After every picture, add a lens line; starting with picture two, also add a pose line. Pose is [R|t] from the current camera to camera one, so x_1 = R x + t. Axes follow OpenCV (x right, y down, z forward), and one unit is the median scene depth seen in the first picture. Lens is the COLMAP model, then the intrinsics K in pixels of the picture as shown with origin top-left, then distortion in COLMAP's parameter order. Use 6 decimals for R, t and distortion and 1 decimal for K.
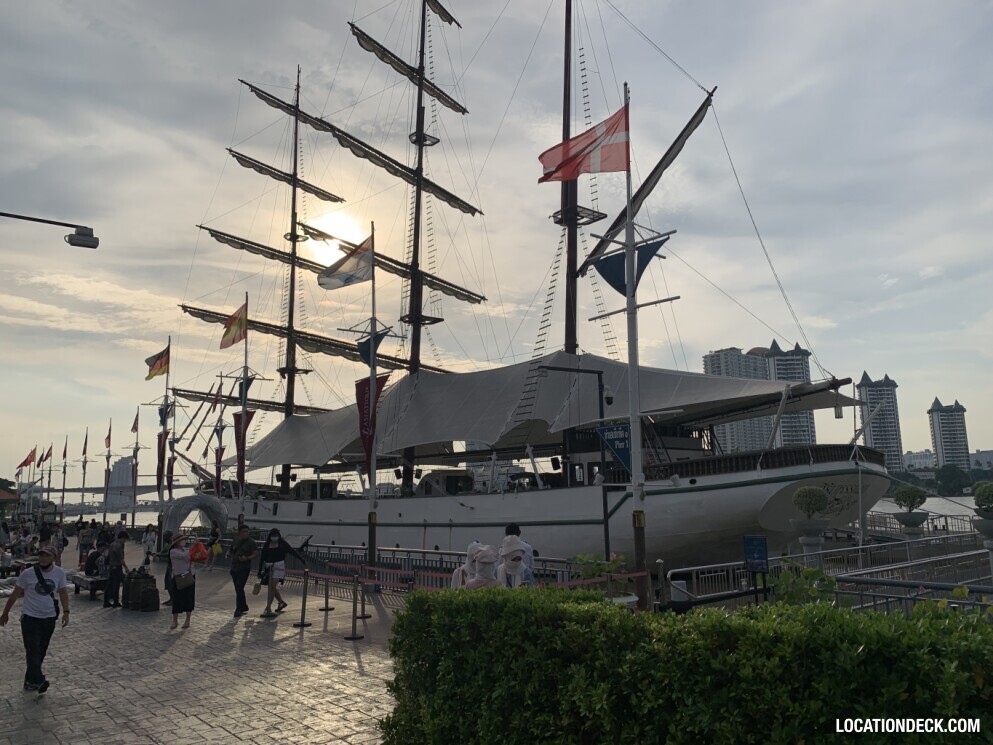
lens RADIAL K [[747.9, 0, 506.7], [0, 747.9, 377.4], [0, 0, 1]] dist [0.067688, -0.107445]
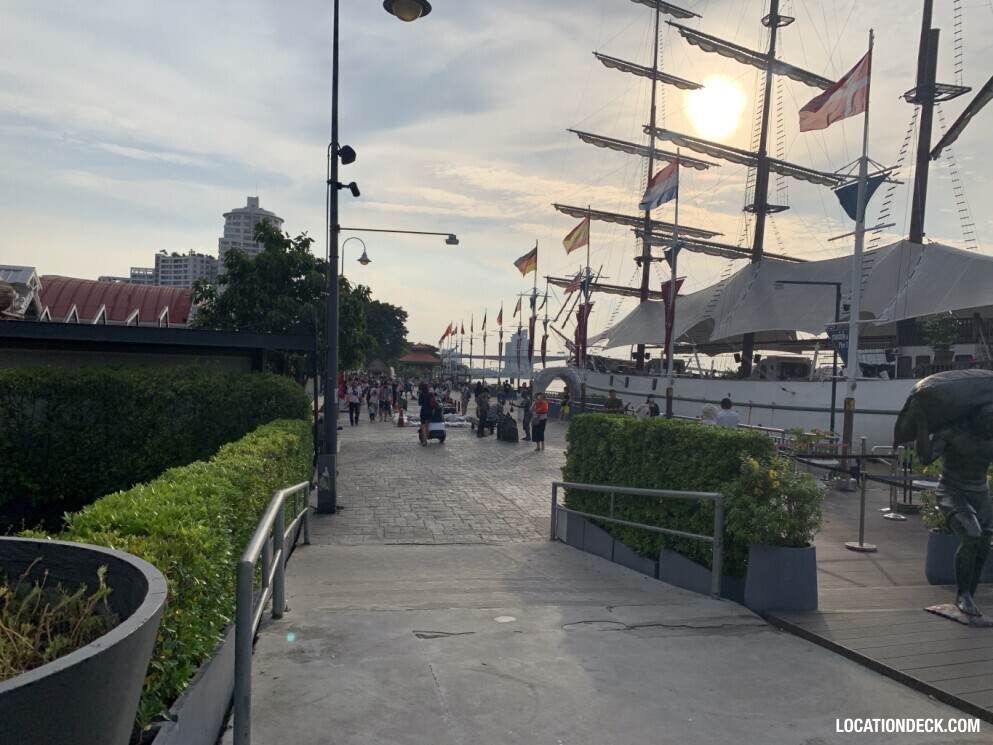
lens RADIAL K [[759.5, 0, 524.0], [0, 759.5, 370.8], [0, 0, 1]] dist [0.009092, -0.002831]
pose [[0.894028, 0.055501, -0.444560, 0.061460], [0.012018, 0.988969, 0.147637, -0.015050], [0.447850, -0.137334, 0.883499, -0.087446]]
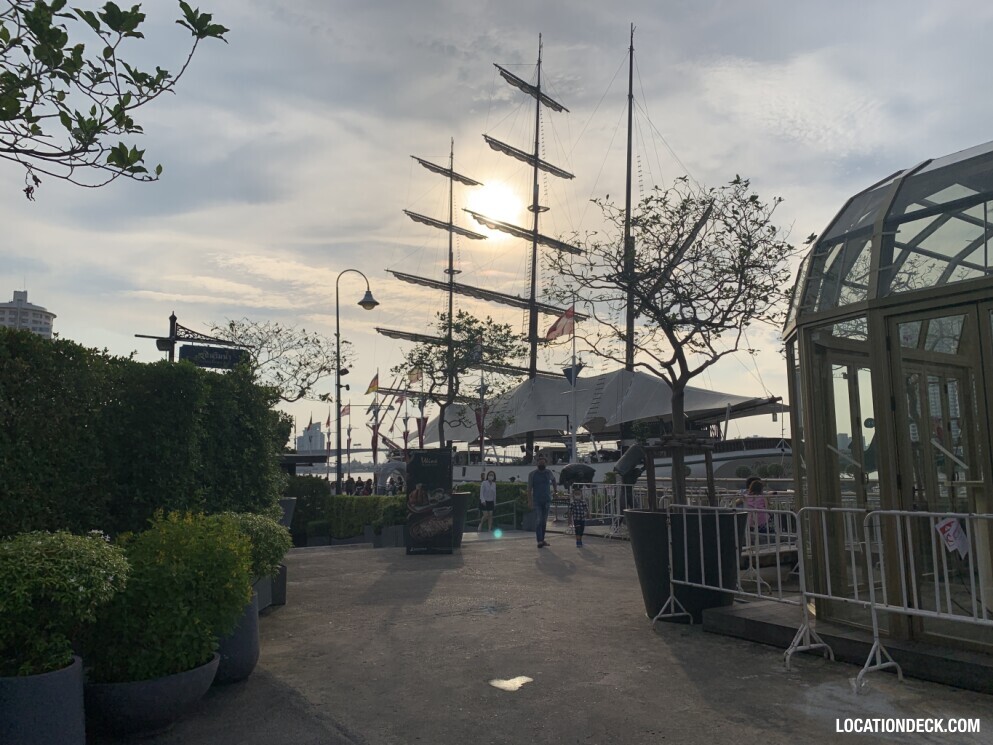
lens RADIAL K [[759.5, 0, 524.0], [0, 759.5, 370.8], [0, 0, 1]] dist [0.009092, -0.002831]
pose [[0.981517, -0.011353, -0.191039, 0.128926], [0.019226, 0.999038, 0.039411, -0.072611], [0.190408, -0.042356, 0.980791, -0.394283]]
